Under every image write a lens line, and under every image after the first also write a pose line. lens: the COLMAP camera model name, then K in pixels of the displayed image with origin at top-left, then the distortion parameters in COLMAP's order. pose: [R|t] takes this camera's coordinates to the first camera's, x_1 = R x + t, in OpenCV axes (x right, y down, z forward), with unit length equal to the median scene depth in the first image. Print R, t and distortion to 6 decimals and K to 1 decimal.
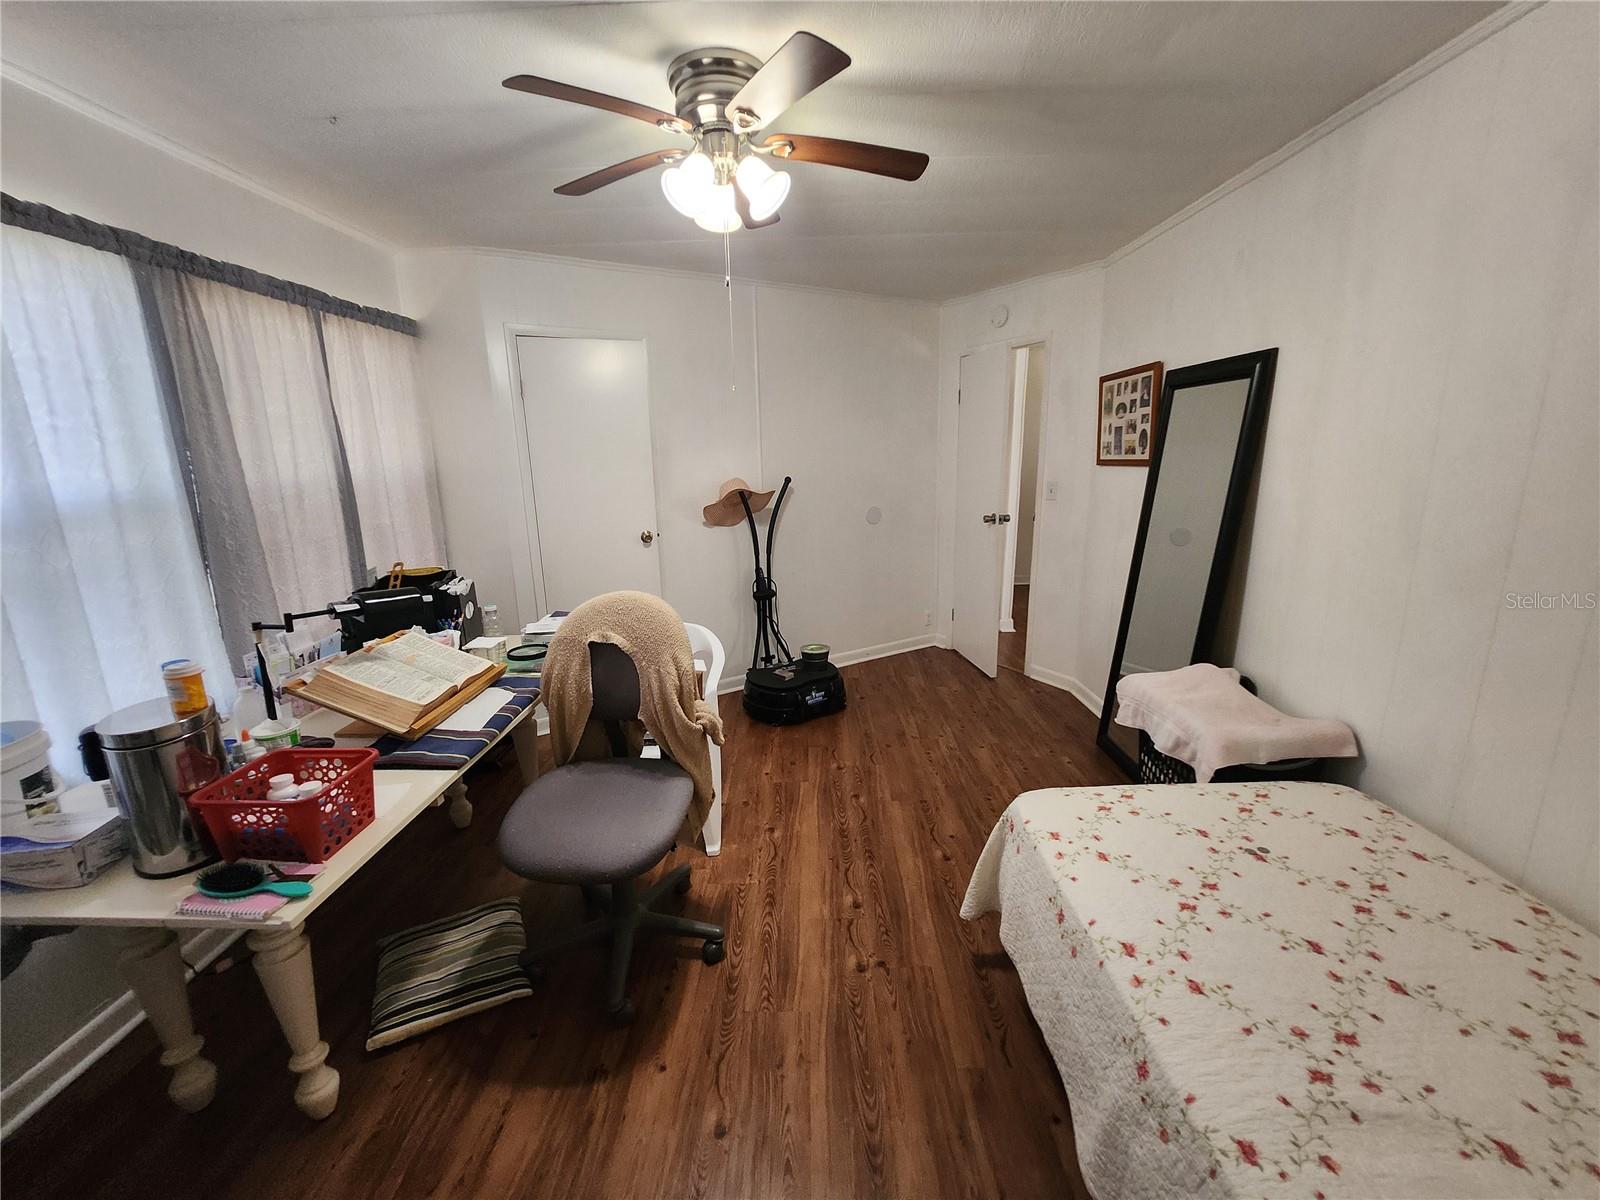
lens RADIAL K [[641.2, 0, 808.2], [0, 641.2, 597.6], [0, 0, 1]] dist [-0.021054, 0.001747]
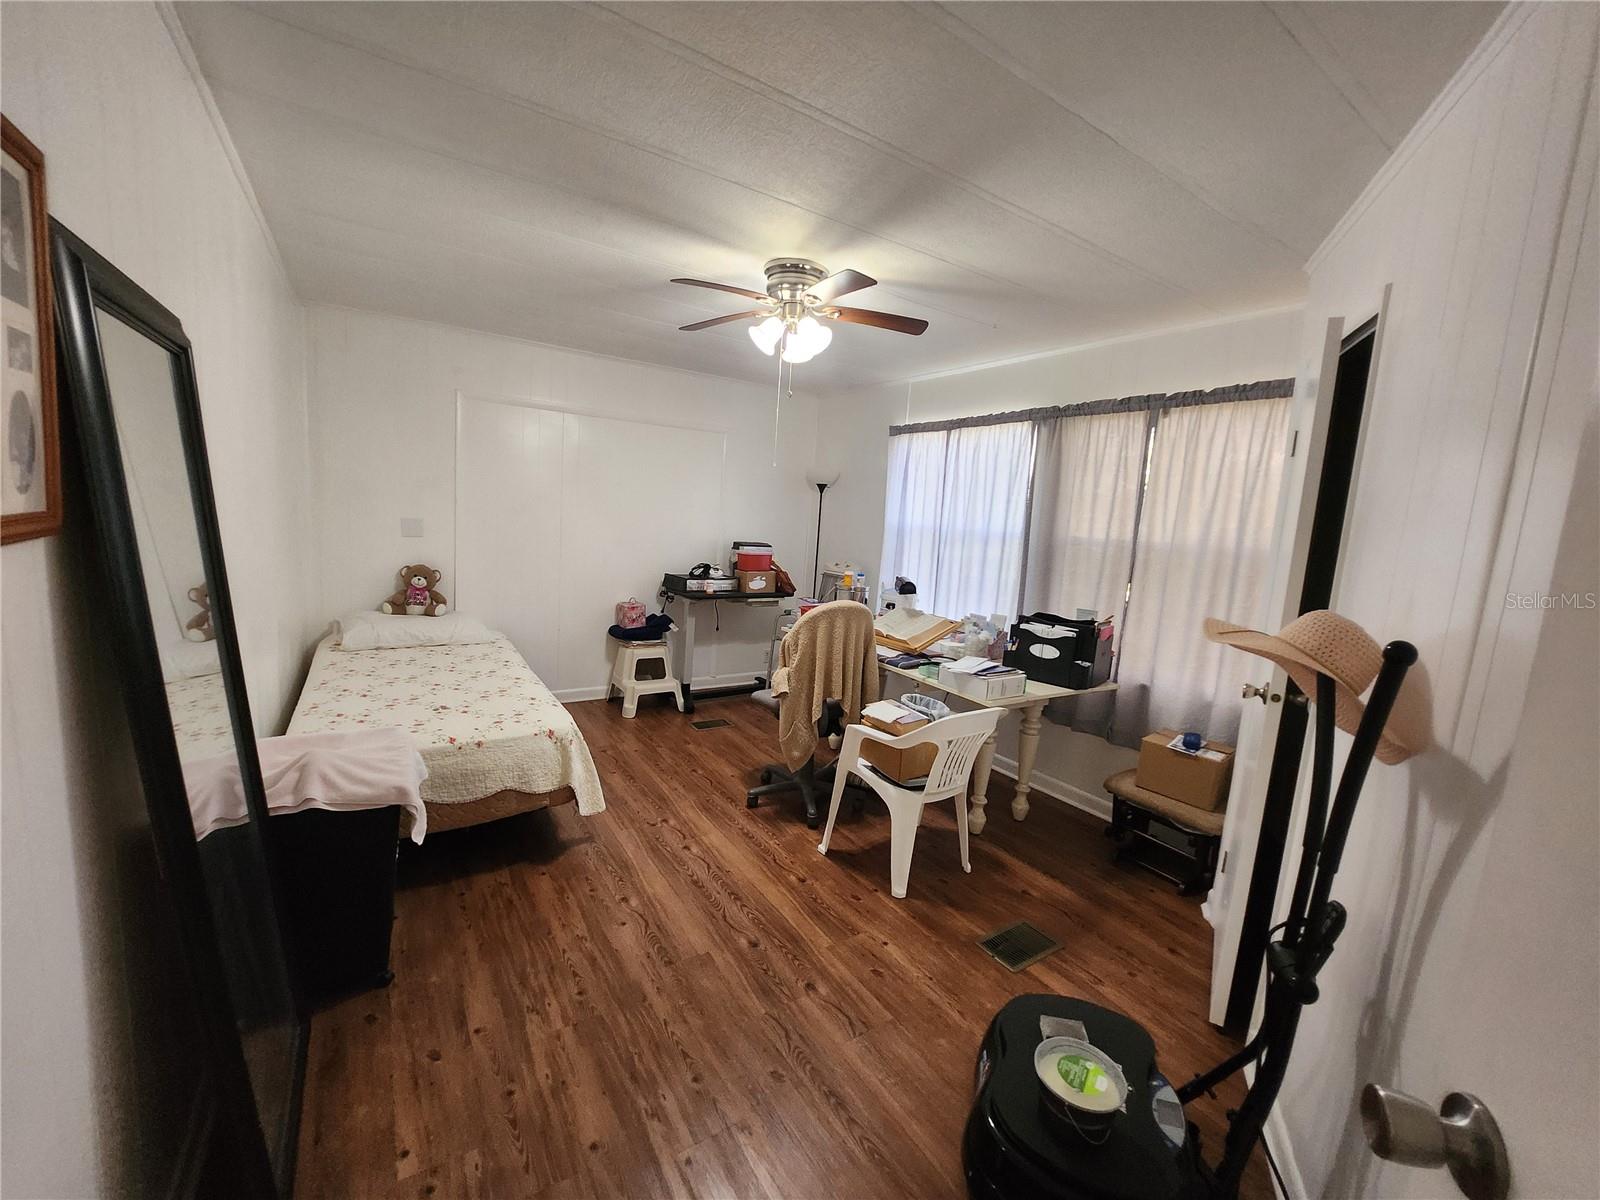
lens RADIAL K [[641.2, 0, 806.3], [0, 641.2, 600.4], [0, 0, 1]] dist [-0.021054, 0.001747]
pose [[-0.831307, 0.051749, -0.553400, 0.553034], [-0.167063, 0.926352, 0.337583, -0.453592], [0.530112, 0.373088, -0.761437, 1.884748]]
